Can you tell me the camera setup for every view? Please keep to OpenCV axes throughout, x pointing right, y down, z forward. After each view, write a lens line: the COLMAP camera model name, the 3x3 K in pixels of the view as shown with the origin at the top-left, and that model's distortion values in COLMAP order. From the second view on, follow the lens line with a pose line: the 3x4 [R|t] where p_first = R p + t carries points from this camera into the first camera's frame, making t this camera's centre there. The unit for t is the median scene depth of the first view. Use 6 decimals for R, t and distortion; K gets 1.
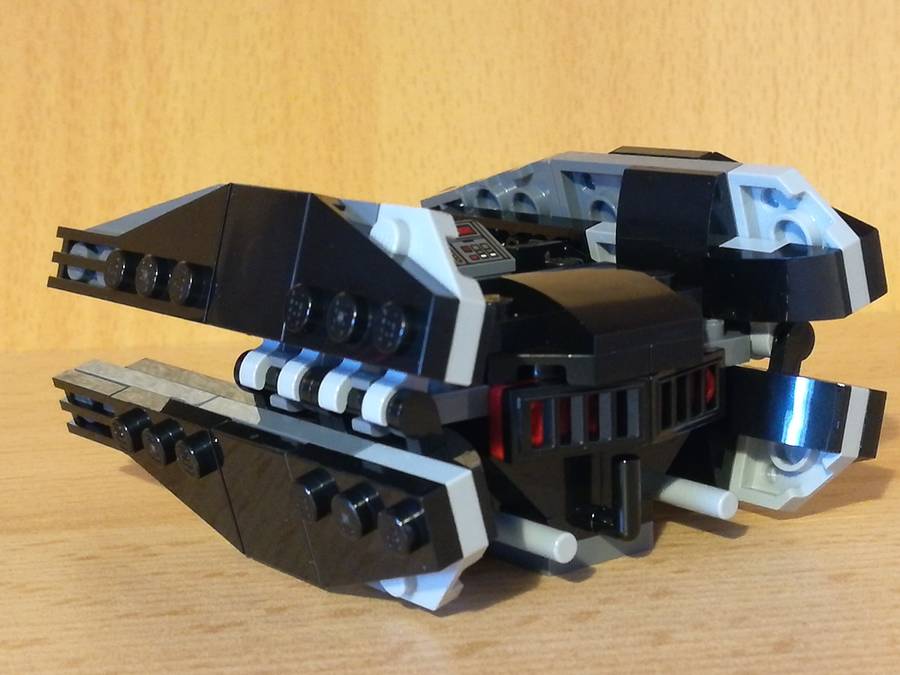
lens RADIAL K [[1827.3, 0, 467.5], [0, 1827.3, 341.2], [0, 0, 1]] dist [0.100641, 0.000000]
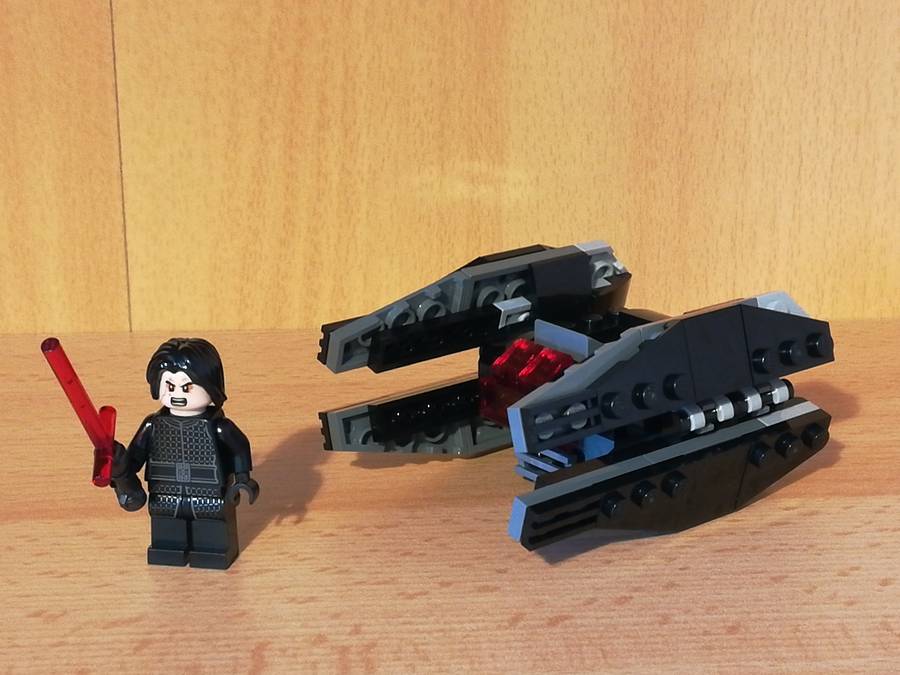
lens RADIAL K [[1827.3, 0, 448.7], [0, 1827.3, 347.3], [0, 0, 1]] dist [0.100641, 0.000000]
pose [[0.997246, 0.041015, -0.061795, -0.003132], [-0.032492, 0.990567, 0.133121, -0.267730], [0.066673, -0.130746, 0.989171, -0.596245]]
